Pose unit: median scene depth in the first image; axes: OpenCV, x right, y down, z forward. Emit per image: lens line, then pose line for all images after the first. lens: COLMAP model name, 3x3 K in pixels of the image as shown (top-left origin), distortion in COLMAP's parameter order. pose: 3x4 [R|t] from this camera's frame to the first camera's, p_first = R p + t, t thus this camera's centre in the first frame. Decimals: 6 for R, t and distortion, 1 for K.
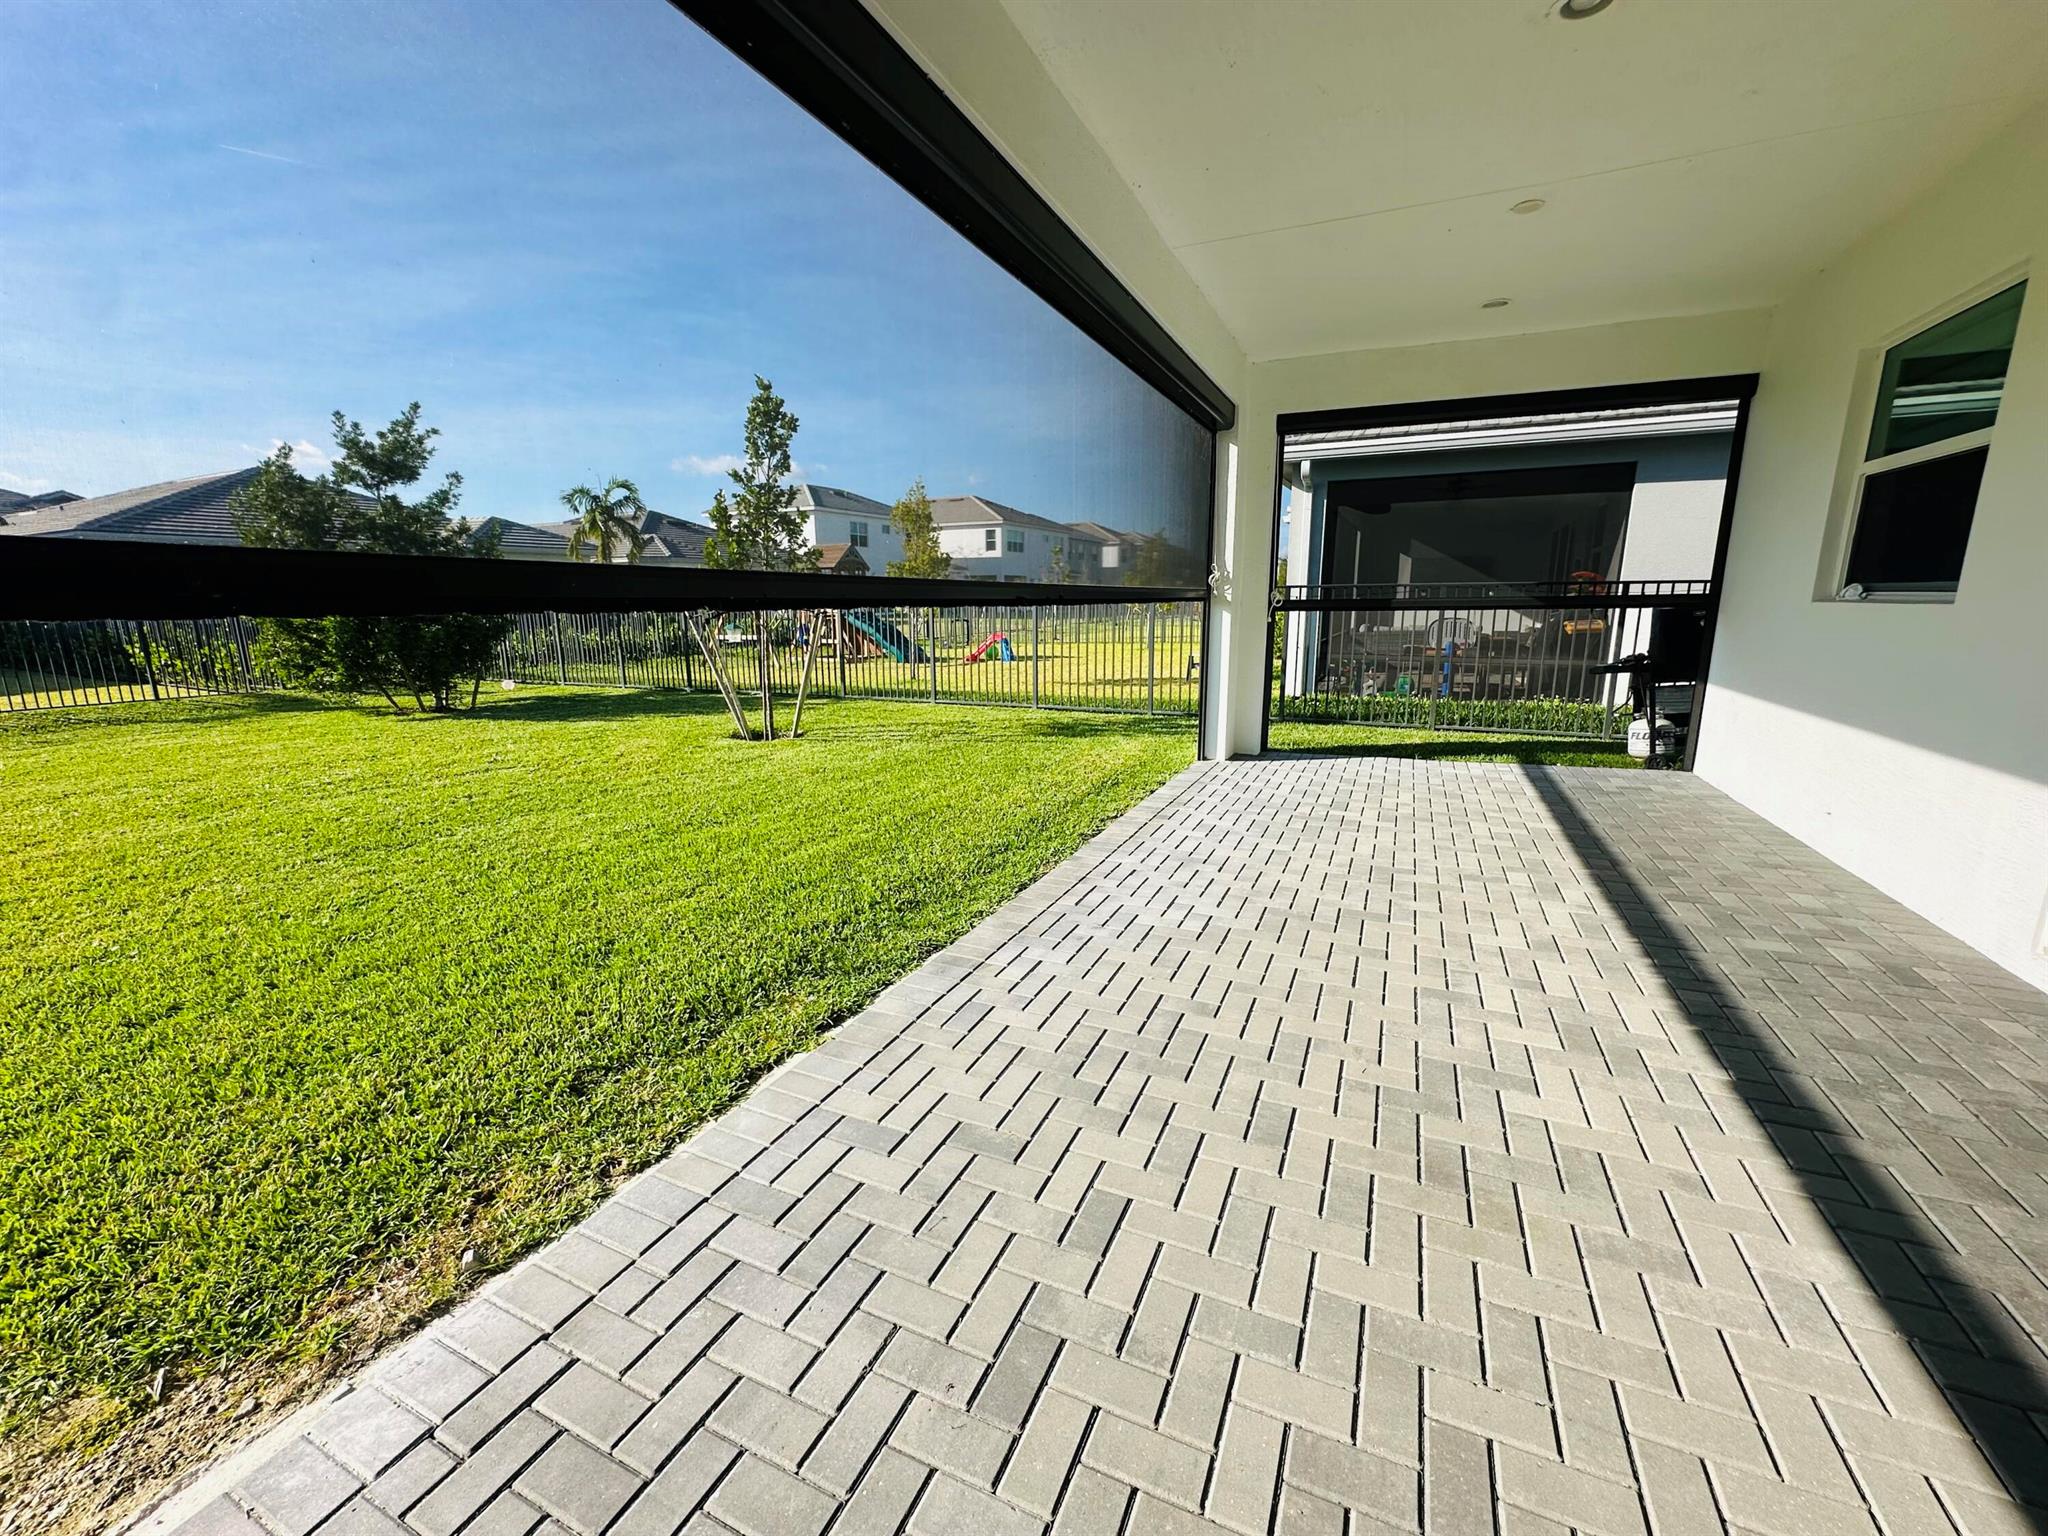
lens RADIAL K [[818.2, 0, 1040.1], [0, 818.2, 770.4], [0, 0, 1]] dist [-0.000695, -0.000492]
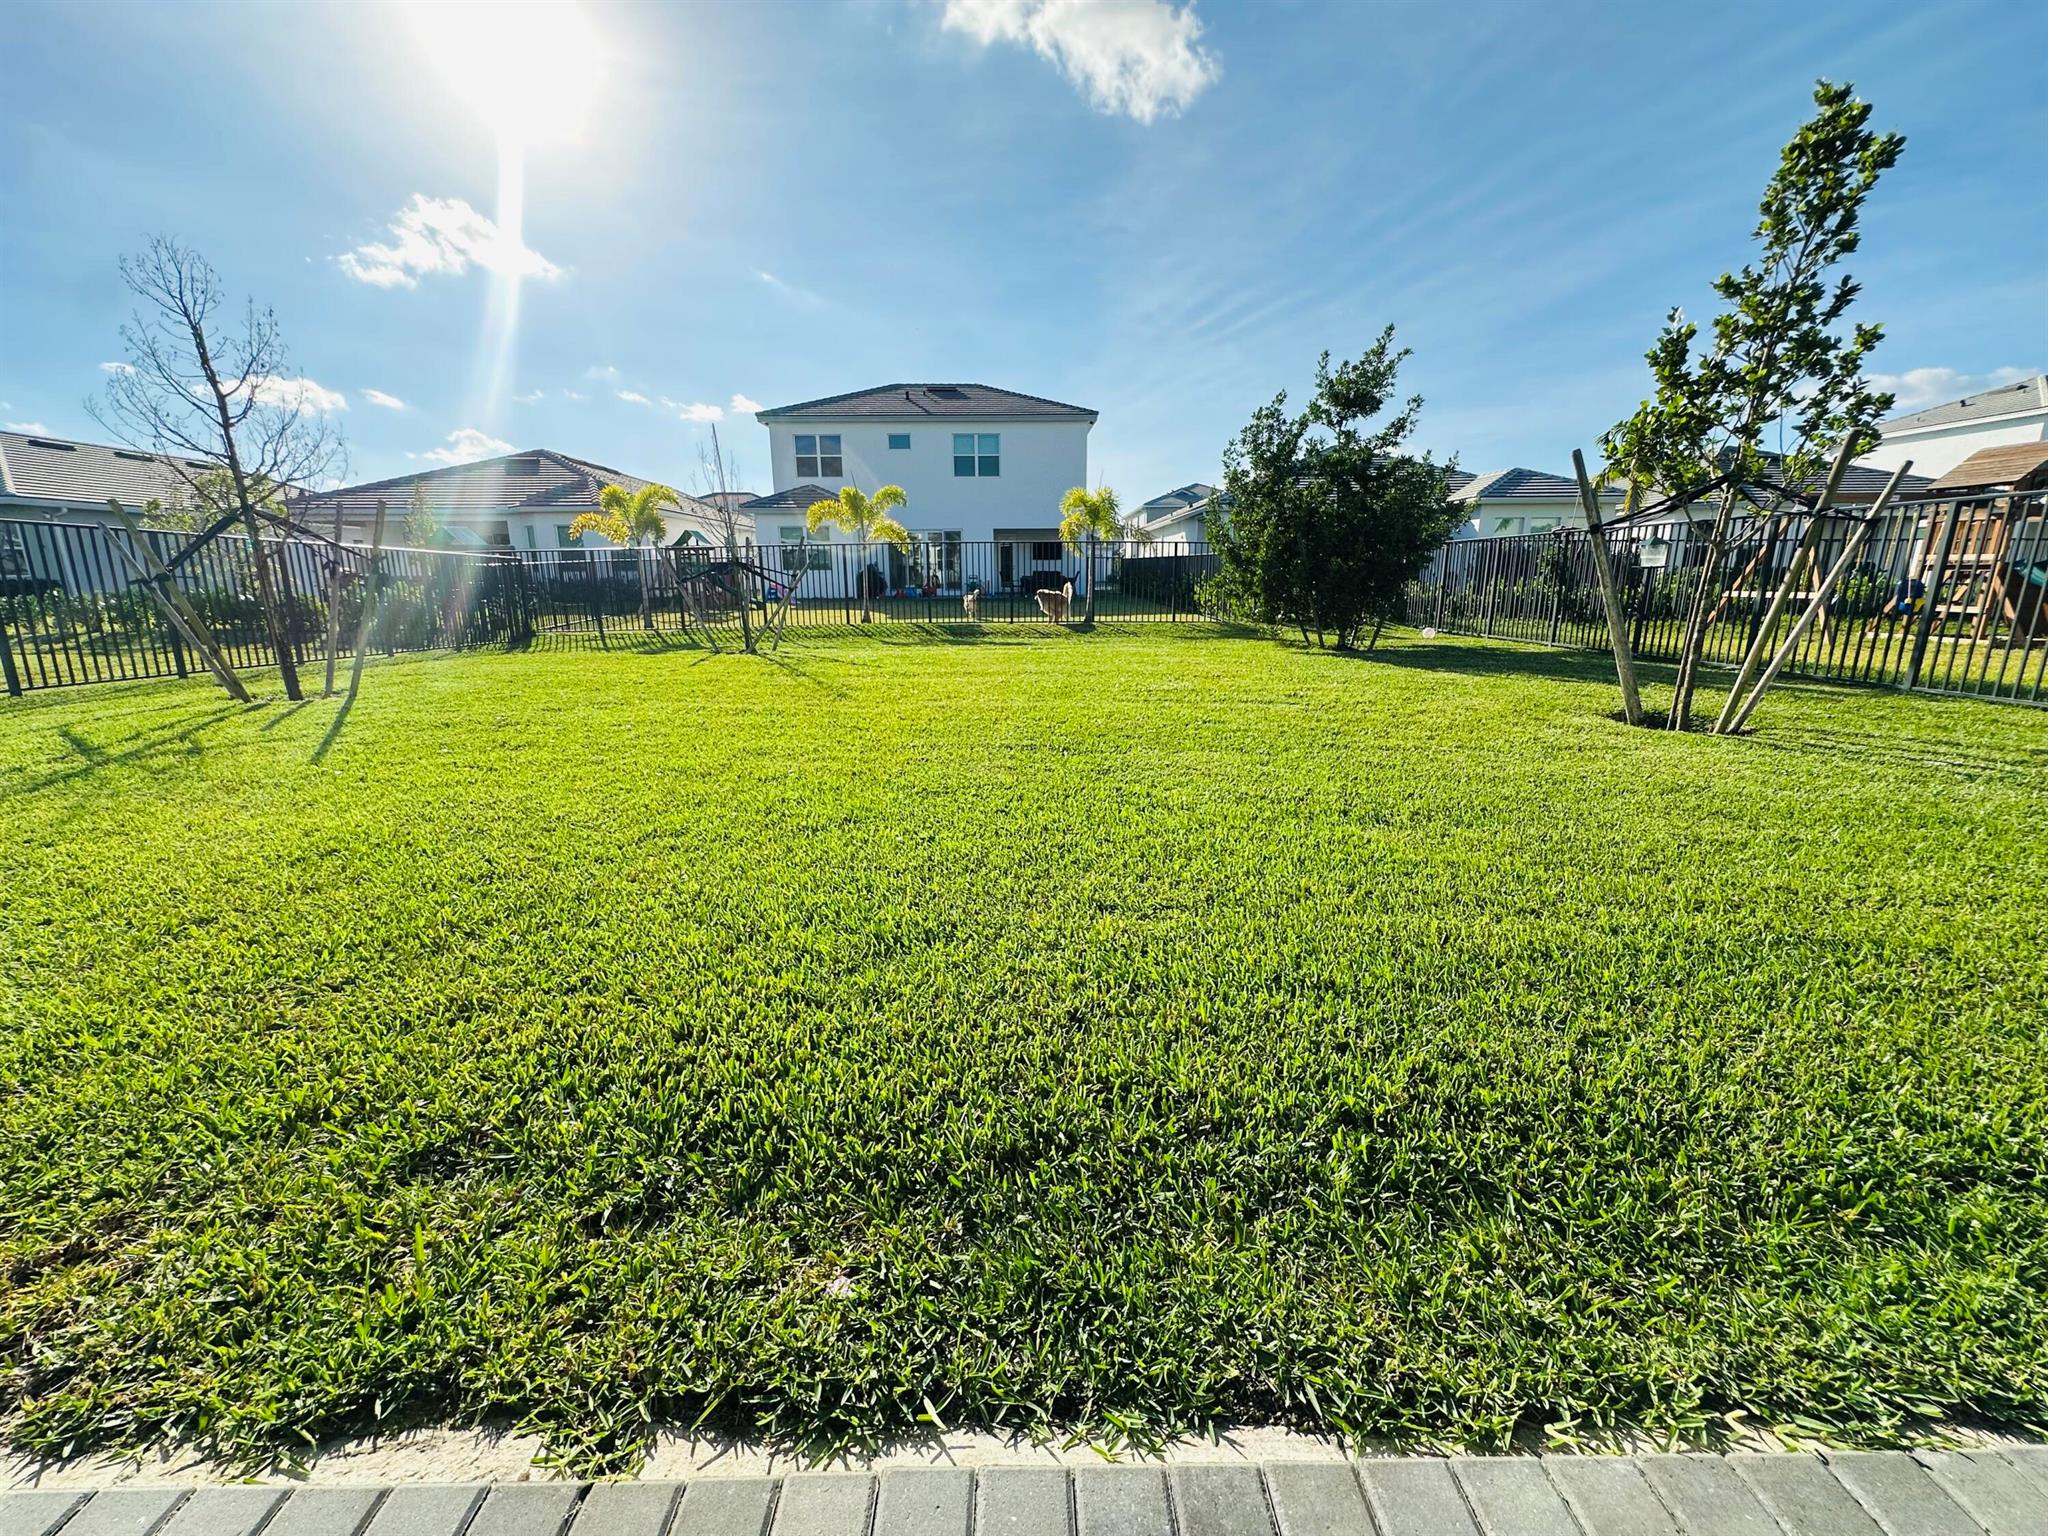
lens RADIAL K [[818.2, 0, 1036.0], [0, 818.2, 771.7], [0, 0, 1]] dist [-0.000695, -0.000492]
pose [[0.424040, 0.217199, -0.879212, 0.011941], [-0.189610, 0.970591, 0.148325, -0.007615], [0.885572, 0.103811, 0.452753, 0.263893]]
